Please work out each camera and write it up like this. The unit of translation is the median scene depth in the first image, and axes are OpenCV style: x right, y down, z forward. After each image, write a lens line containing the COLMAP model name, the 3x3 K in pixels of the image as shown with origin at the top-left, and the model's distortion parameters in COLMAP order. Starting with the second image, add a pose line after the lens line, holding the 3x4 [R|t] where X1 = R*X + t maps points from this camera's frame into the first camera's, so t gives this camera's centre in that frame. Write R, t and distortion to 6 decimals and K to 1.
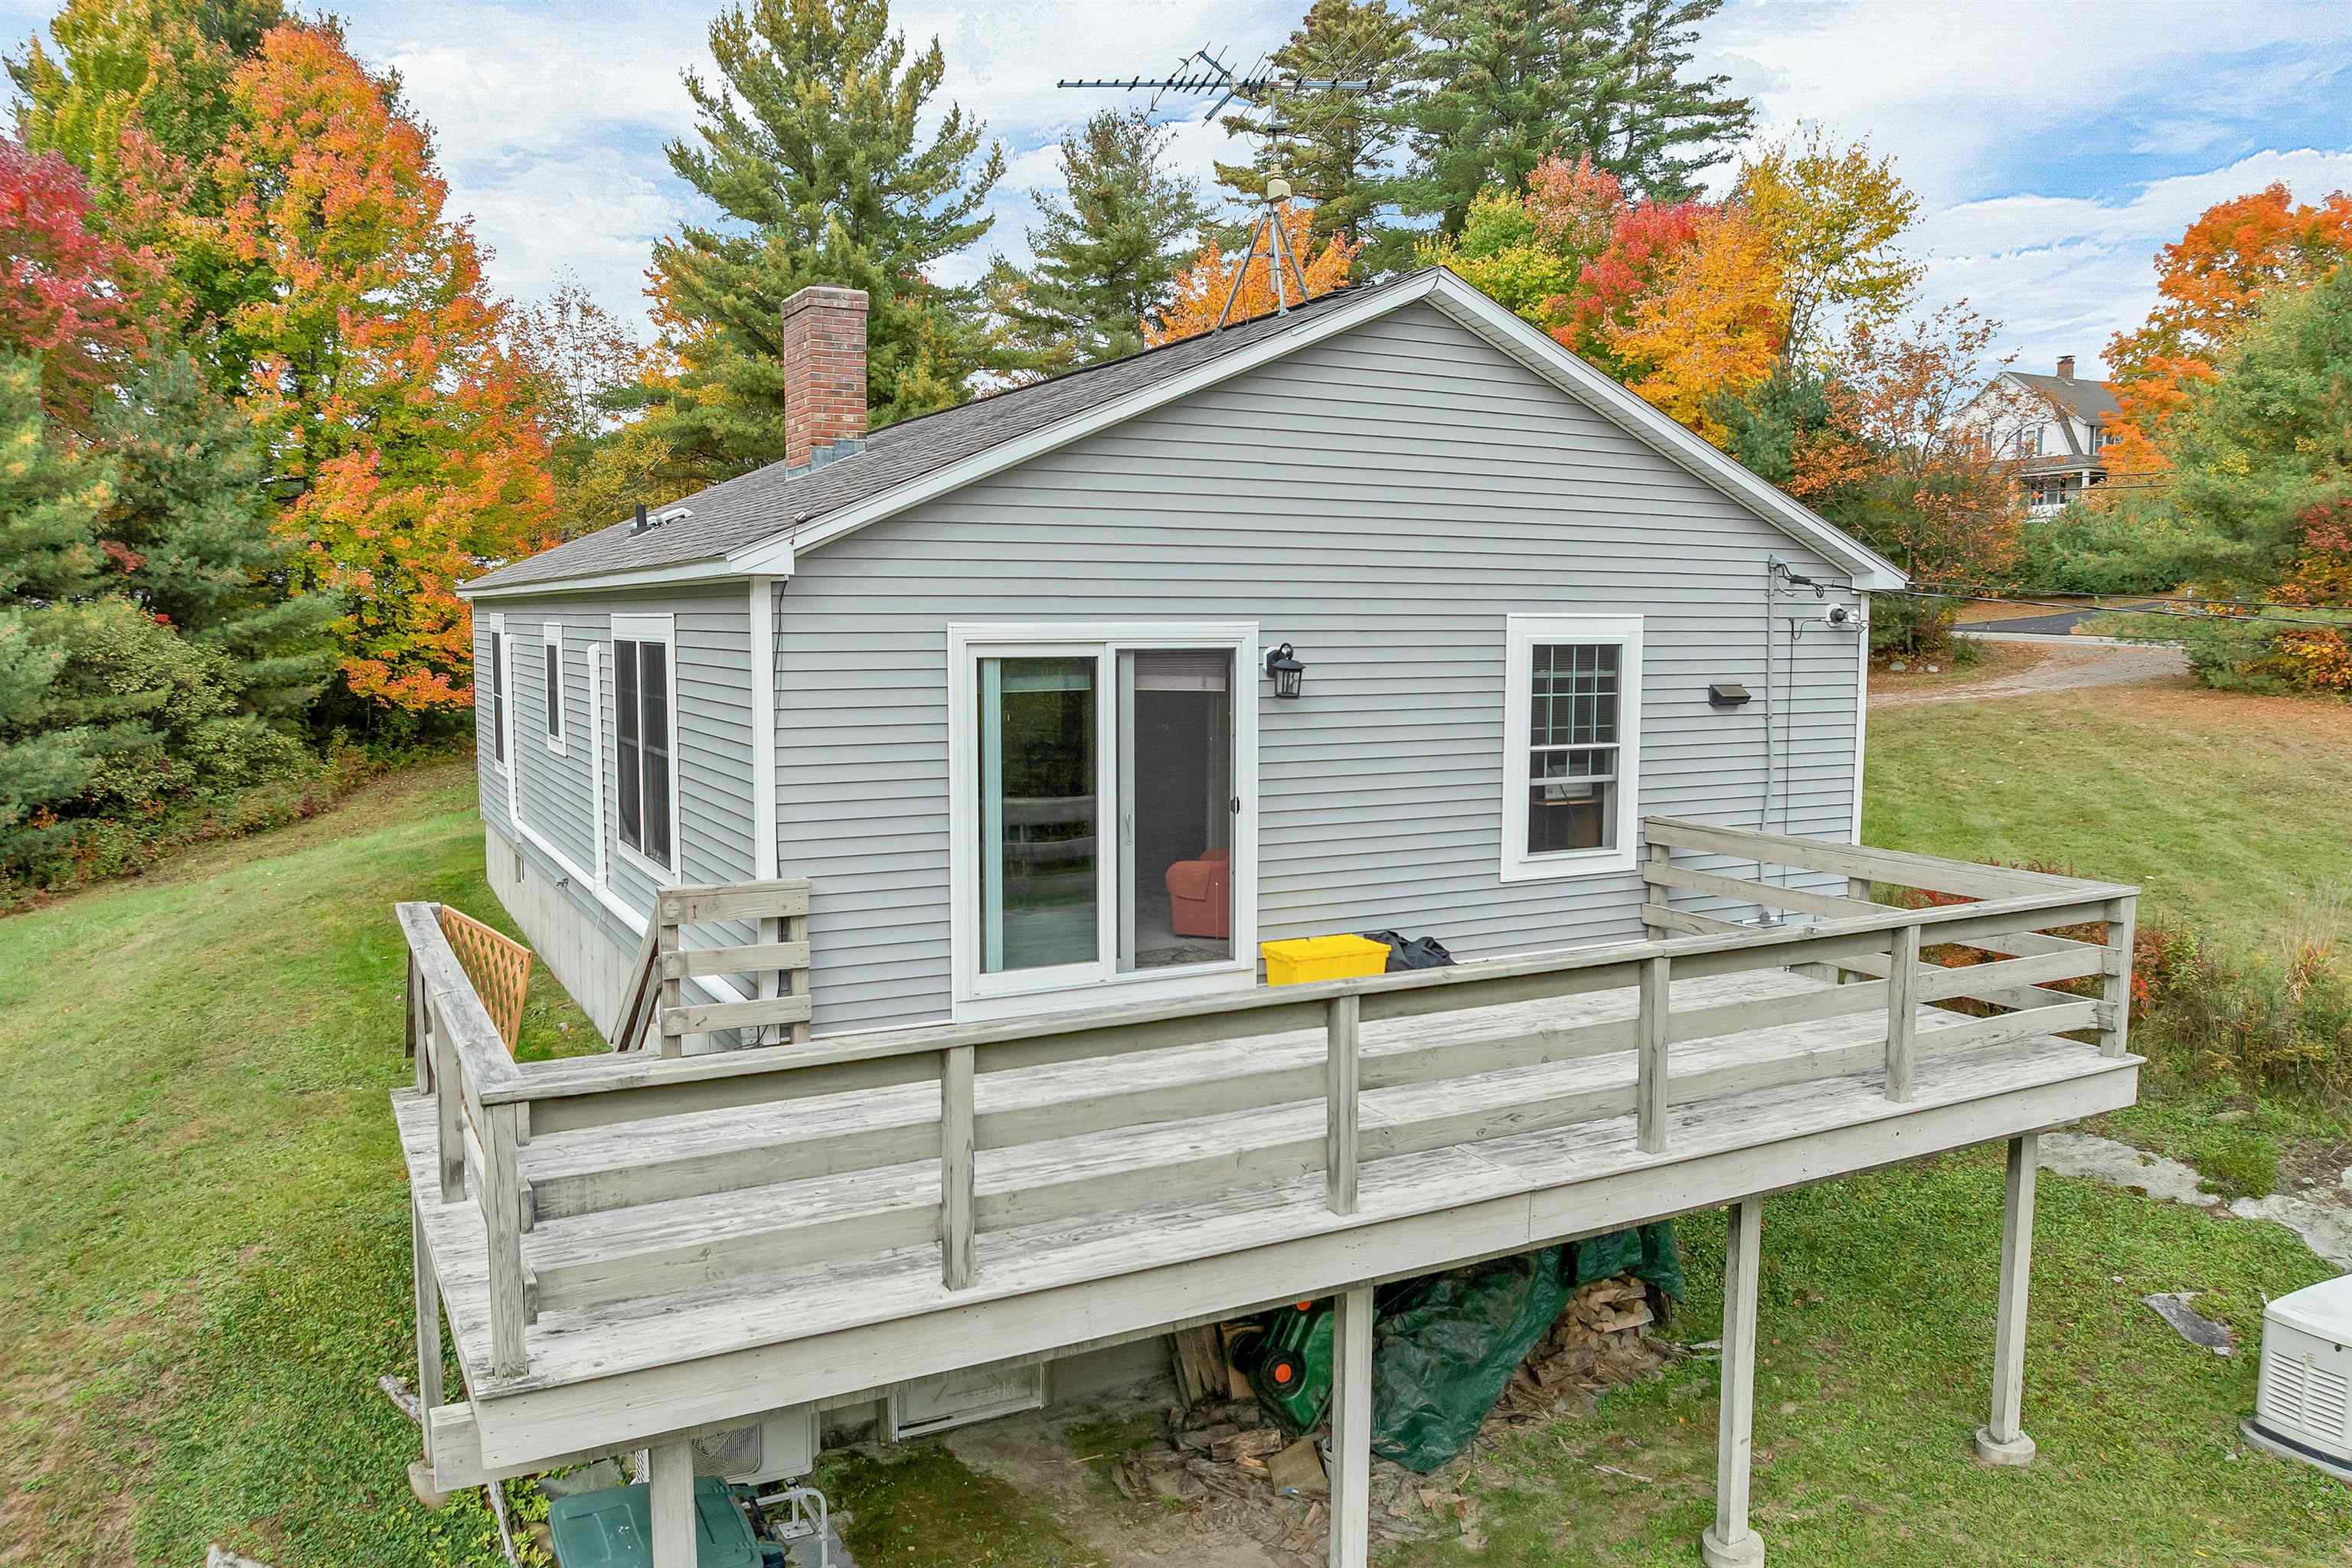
lens RADIAL K [[1700.9, 0, 1164.7], [0, 1700.9, 773.6], [0, 0, 1]] dist [-0.046933, 0.019110]
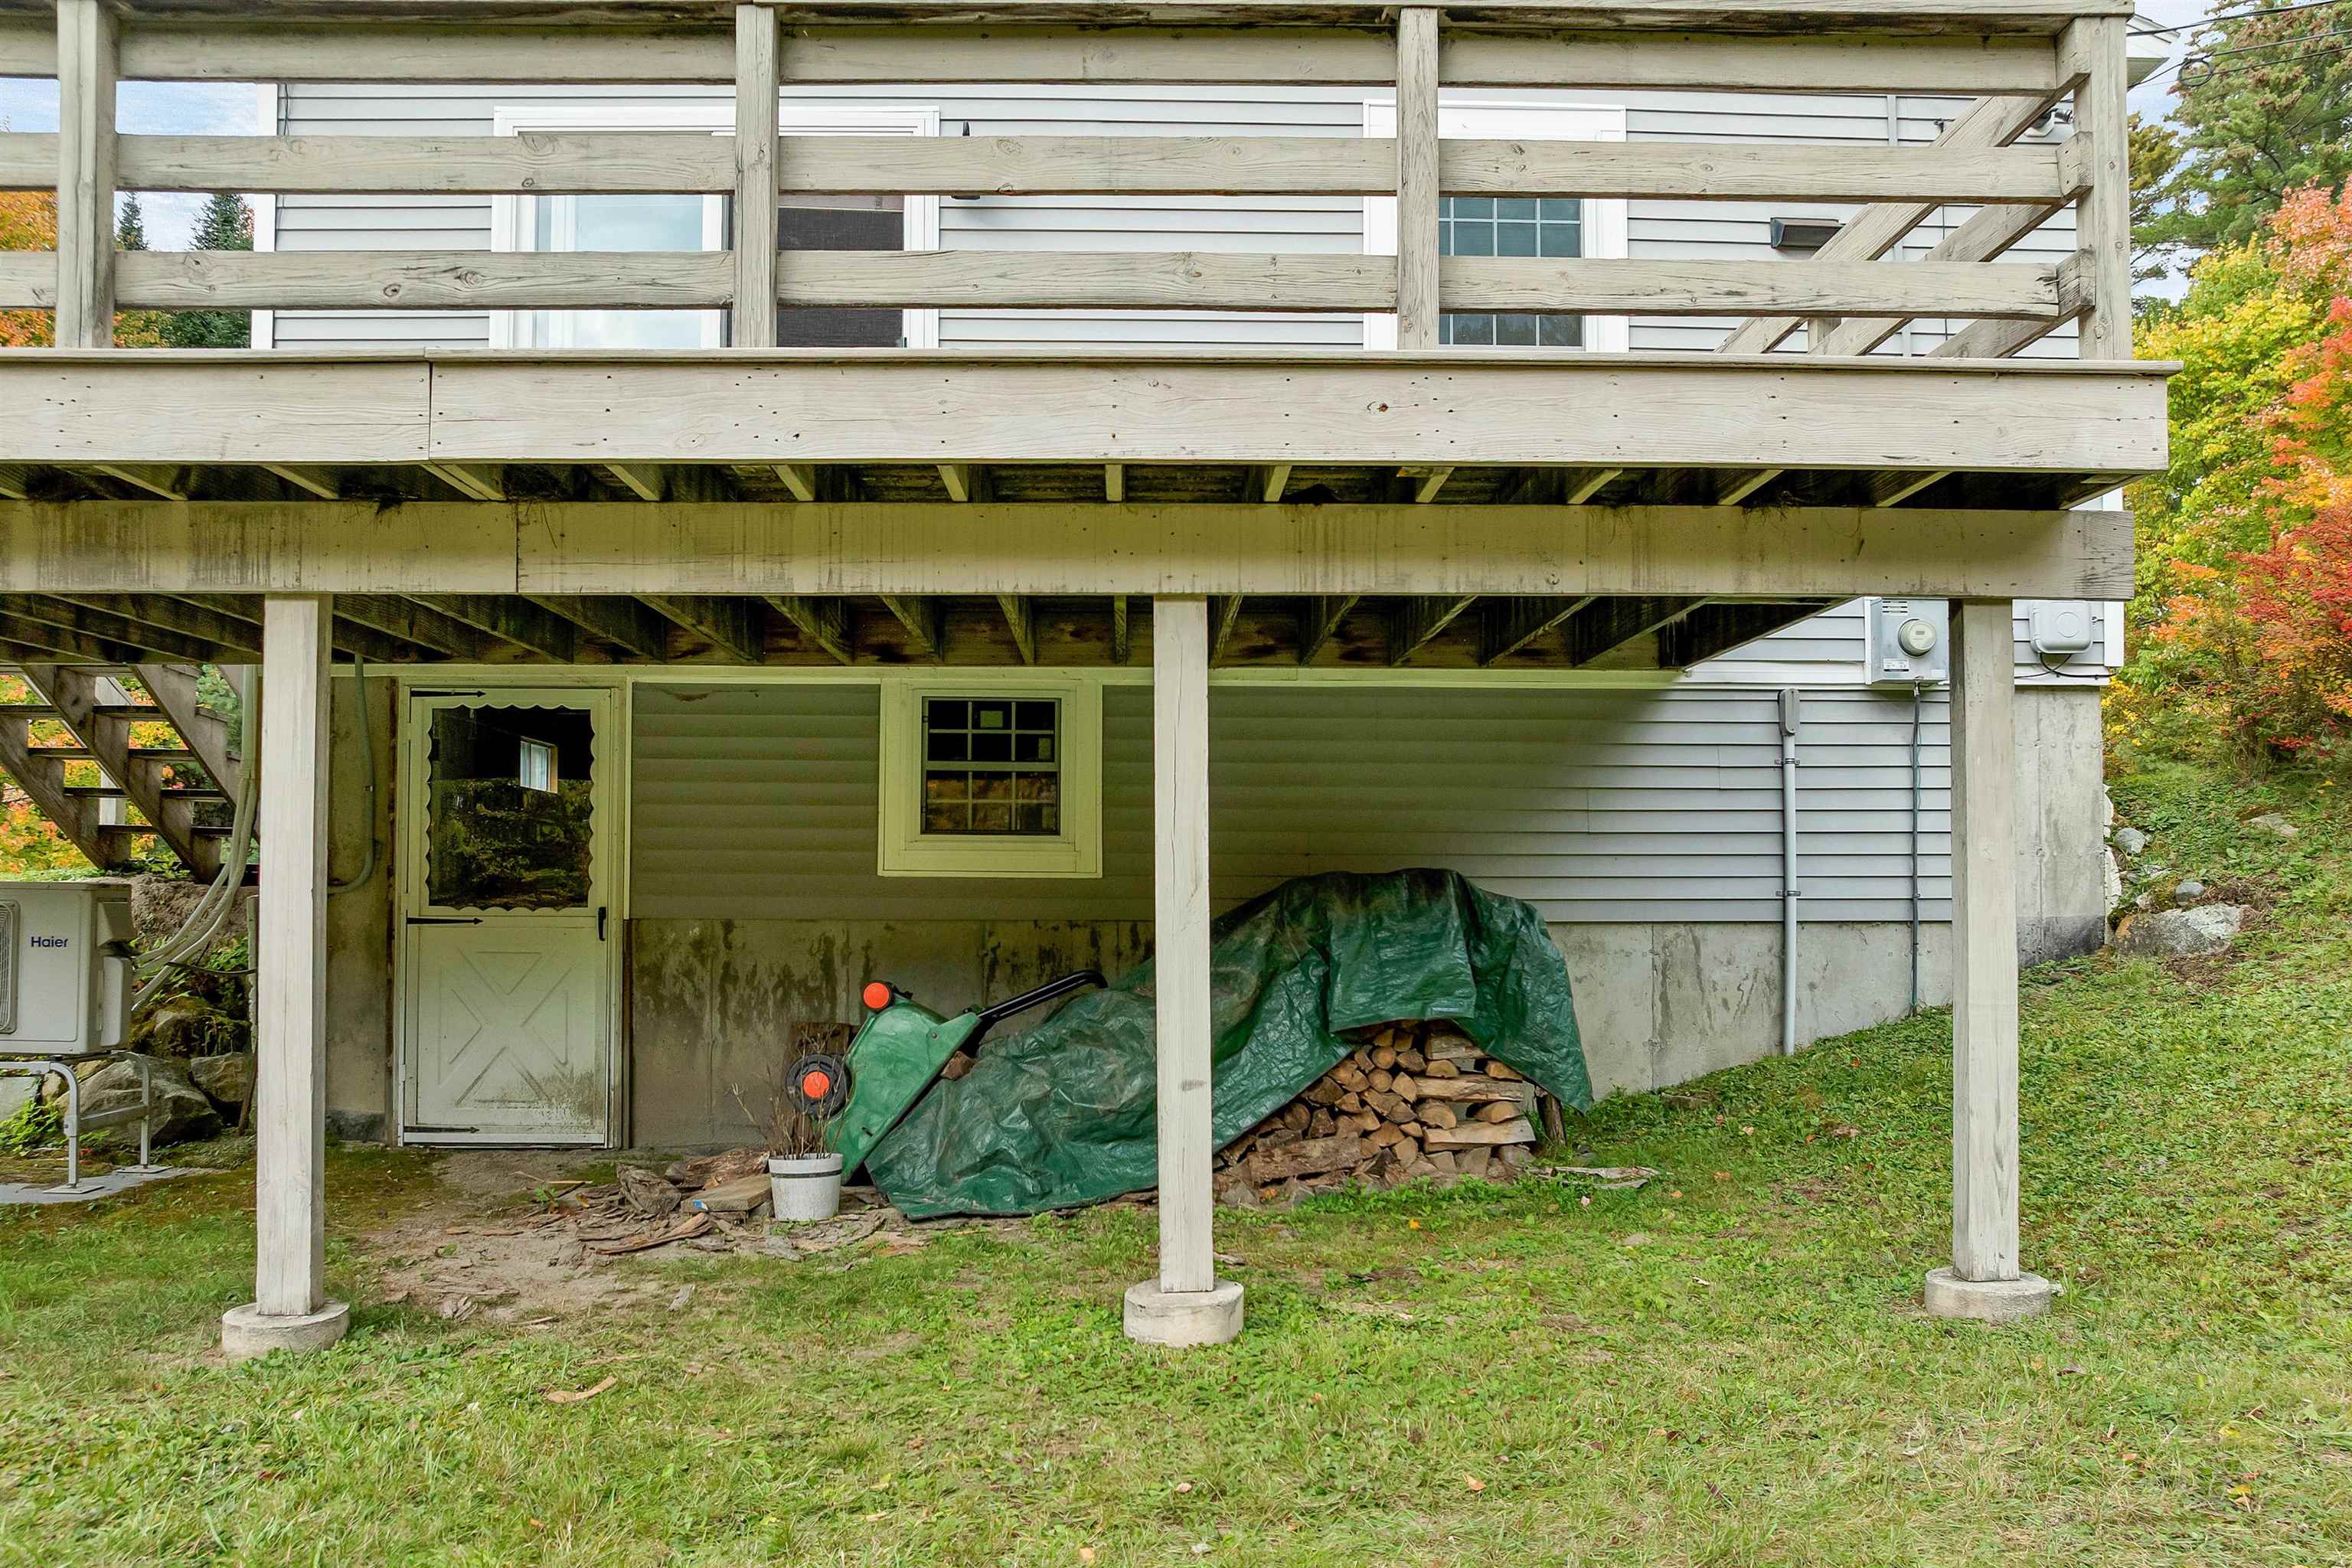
lens RADIAL K [[1700.9, 0, 1167.4], [0, 1700.9, 859.3], [0, 0, 1]] dist [-0.046933, 0.019110]
pose [[0.894270, -0.012367, -0.447357, 0.118047], [-0.042516, 0.992749, -0.112434, 0.079668], [0.445503, 0.119566, 0.887260, 0.107847]]
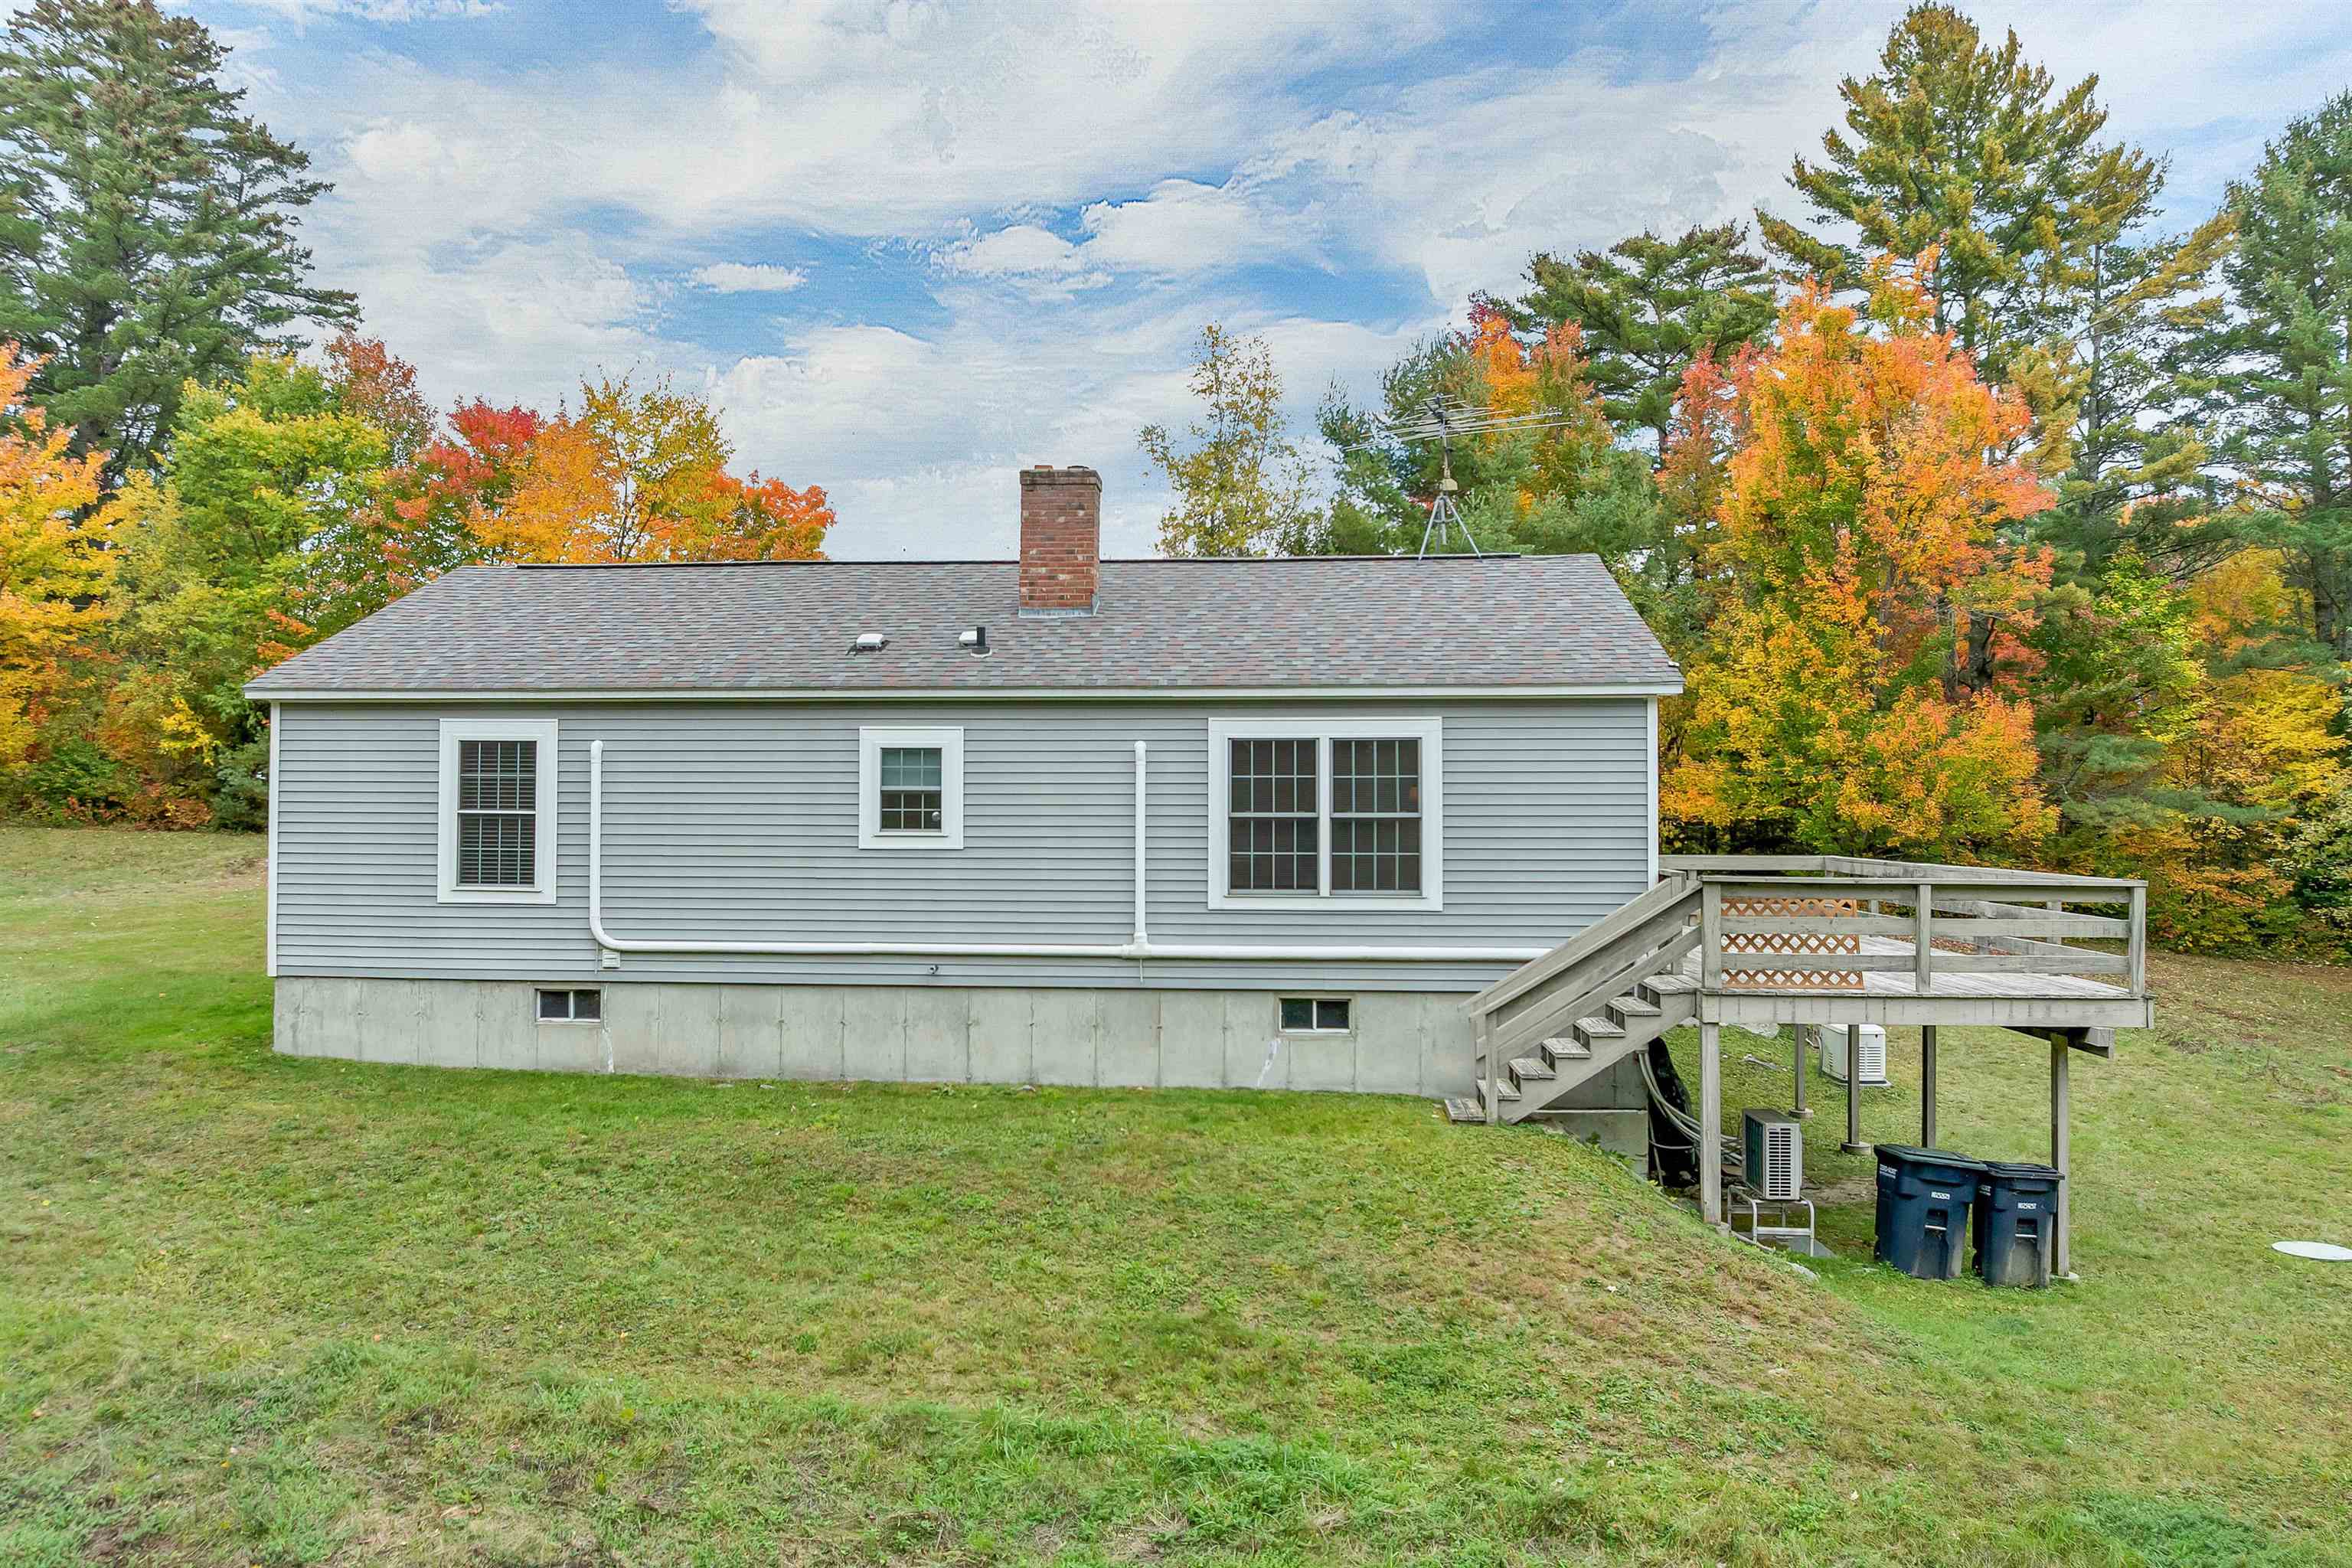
lens RADIAL K [[1700.9, 0, 1164.8], [0, 1700.9, 766.4], [0, 0, 1]] dist [-0.046933, 0.019110]
pose [[0.538682, 0.022836, 0.842200, -0.432484], [0.079160, 0.993839, -0.077579, 0.011366], [-0.838782, 0.108458, 0.533555, 0.107334]]
